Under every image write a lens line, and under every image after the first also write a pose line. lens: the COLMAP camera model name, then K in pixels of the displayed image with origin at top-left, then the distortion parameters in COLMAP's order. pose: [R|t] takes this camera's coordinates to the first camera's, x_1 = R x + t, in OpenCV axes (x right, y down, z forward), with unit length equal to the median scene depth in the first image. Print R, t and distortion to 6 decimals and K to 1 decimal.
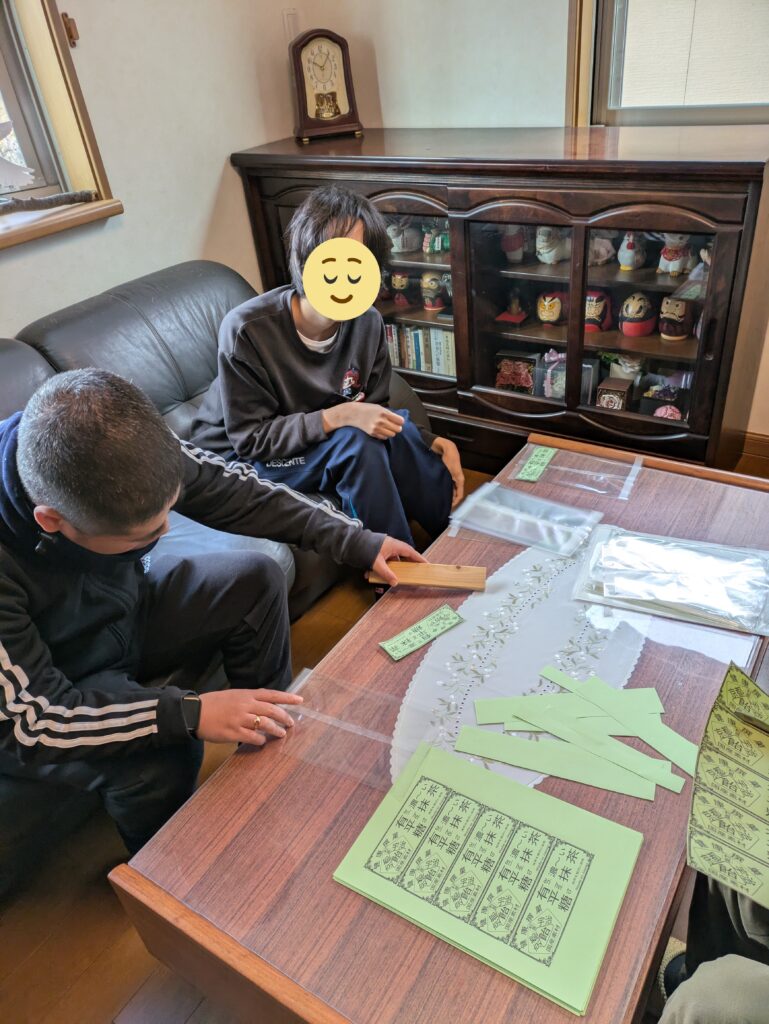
lens RADIAL K [[741.3, 0, 387.6], [0, 741.3, 518.7], [0, 0, 1]] dist [0.018937, -0.014571]
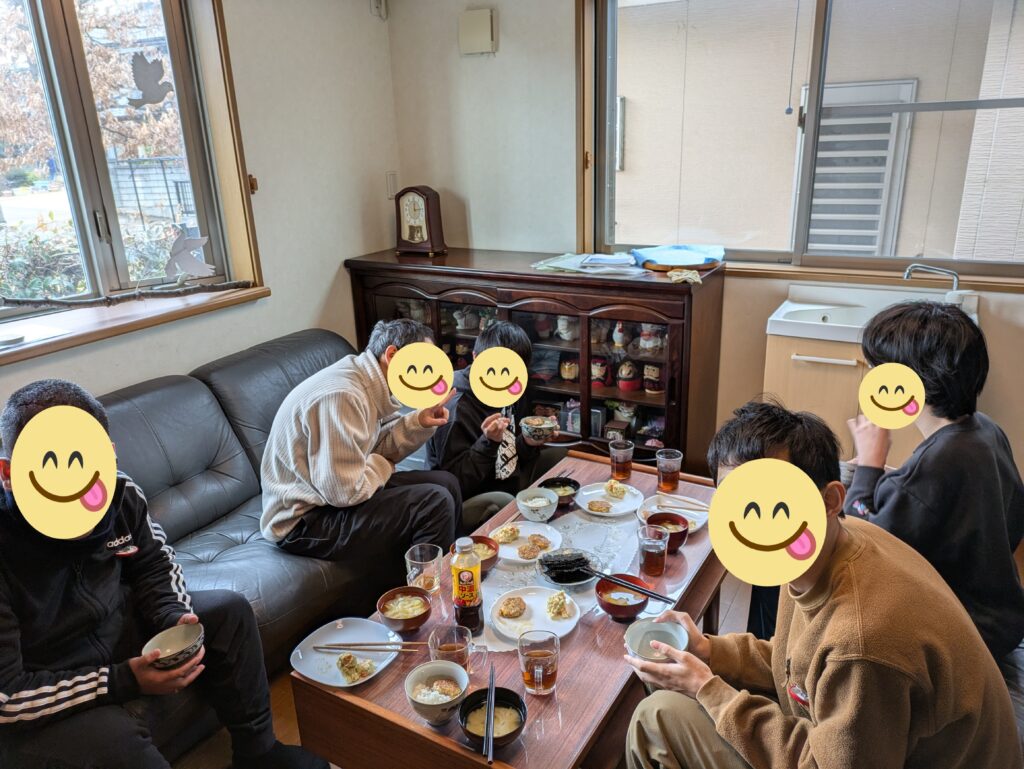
lens RADIAL K [[741.3, 0, 511.9], [0, 741.3, 382.9], [0, 0, 1]] dist [0.018937, -0.014571]
pose [[0.995086, 0.030000, 0.094363, -0.022682], [-0.002656, 0.960743, -0.277428, 0.137364], [-0.098981, 0.275815, 0.956101, -0.344924]]
